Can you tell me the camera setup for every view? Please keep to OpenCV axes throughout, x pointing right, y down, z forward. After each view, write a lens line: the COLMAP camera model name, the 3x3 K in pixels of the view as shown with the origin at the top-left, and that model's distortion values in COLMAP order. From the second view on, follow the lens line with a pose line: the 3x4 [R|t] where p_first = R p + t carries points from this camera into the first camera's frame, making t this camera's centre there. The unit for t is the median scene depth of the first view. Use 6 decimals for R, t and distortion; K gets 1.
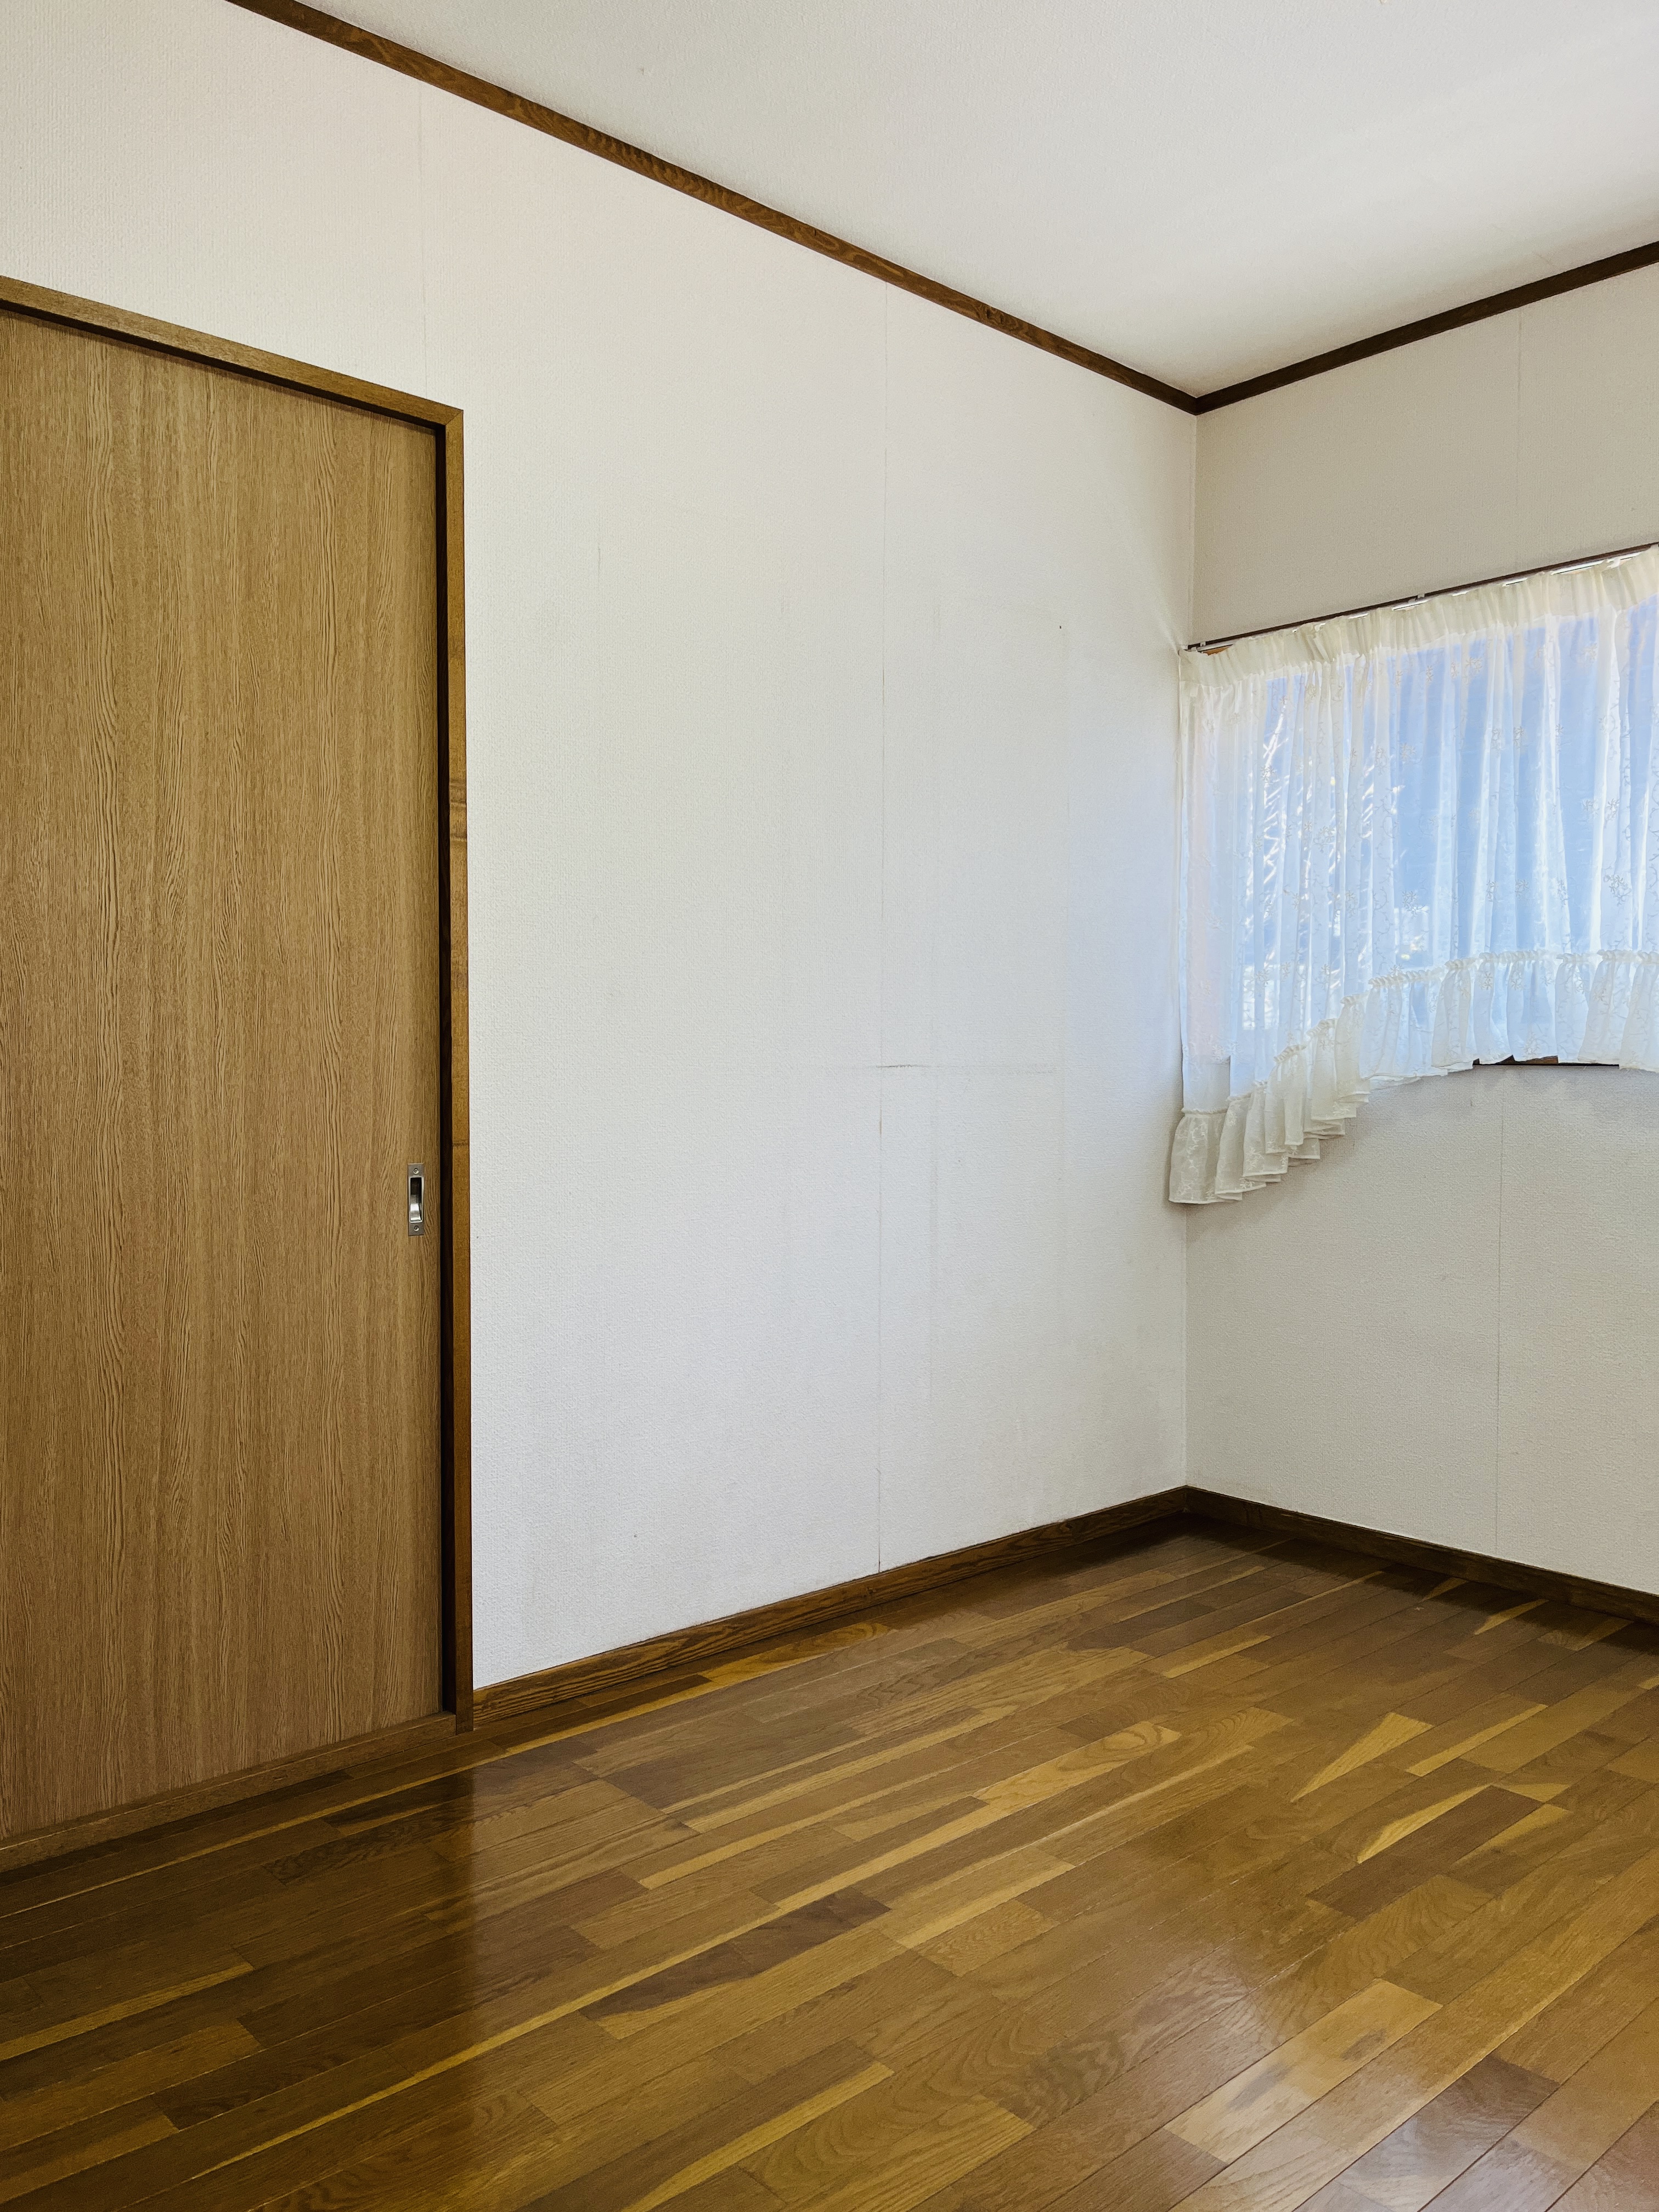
lens RADIAL K [[1685.1, 0, 826.4], [0, 1685.1, 1114.4], [0, 0, 1]] dist [0.062597, -0.080793]
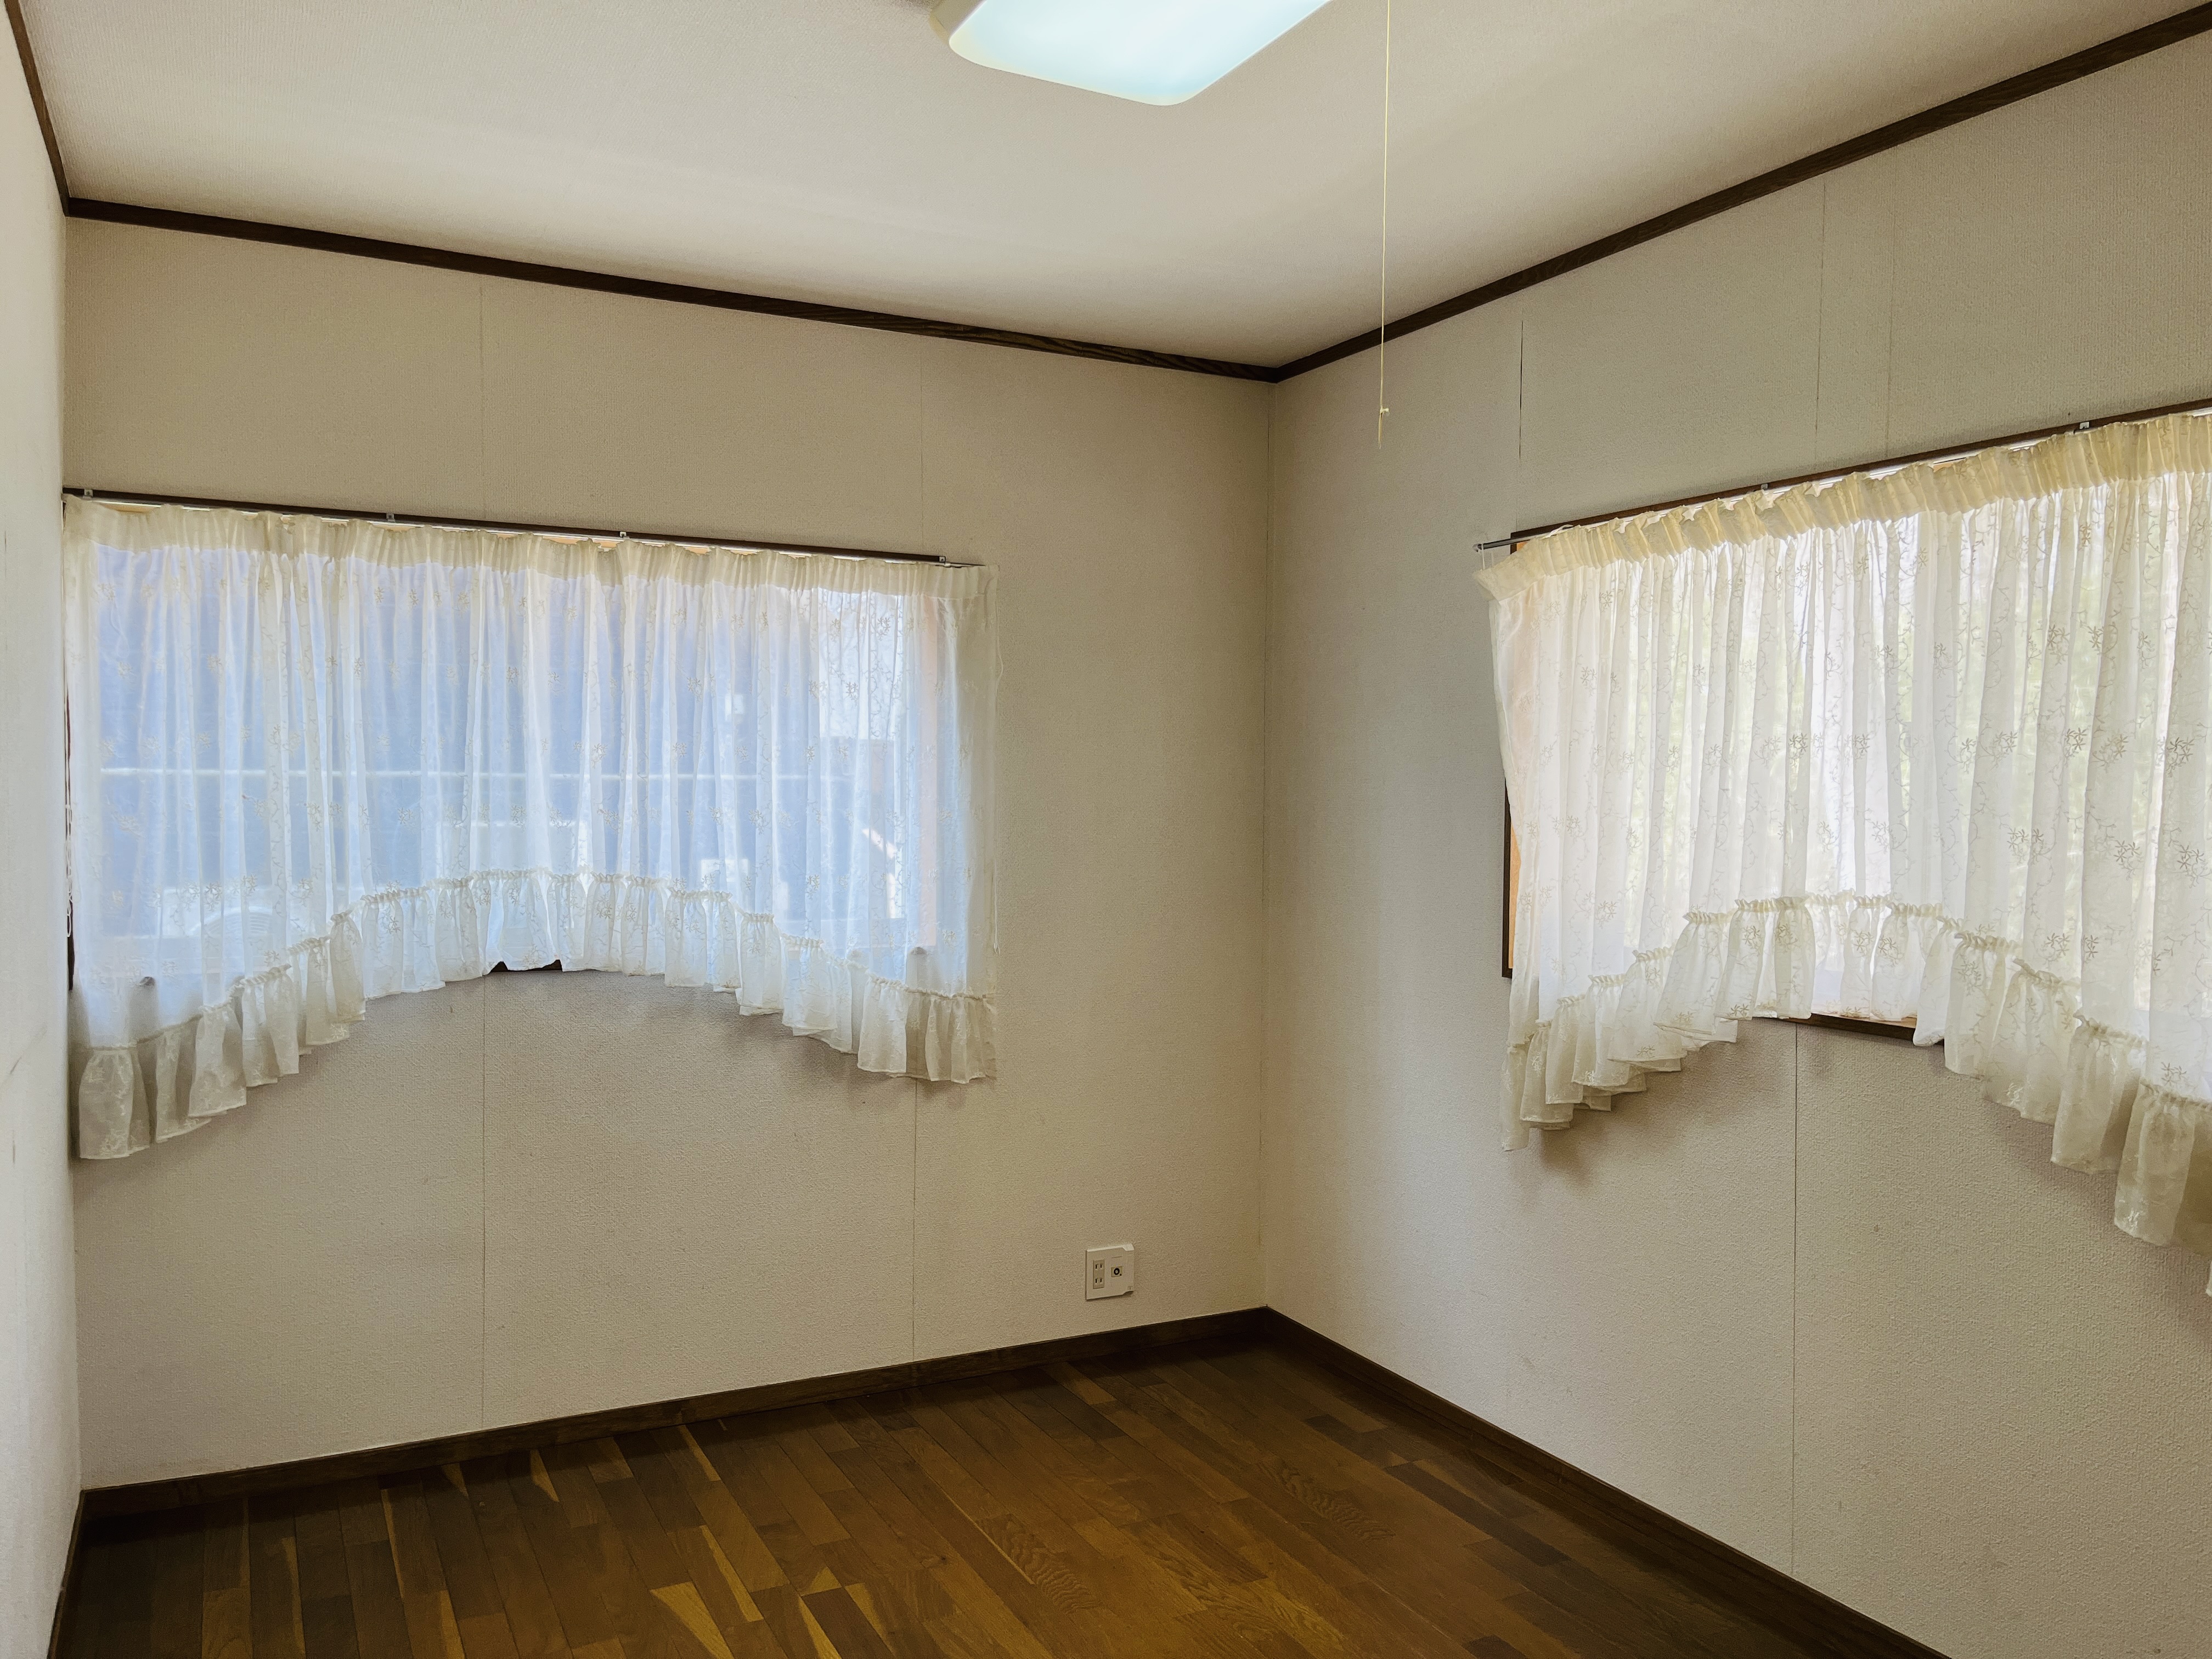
lens RADIAL K [[1685.1, 0, 1103.2], [0, 1685.1, 831.4], [0, 0, 1]] dist [0.062597, -0.080793]
pose [[0.265357, -0.029510, 0.963699, -0.548582], [0.022570, 0.999448, 0.024390, -0.139984], [-0.963886, 0.015278, 0.265876, 0.345028]]
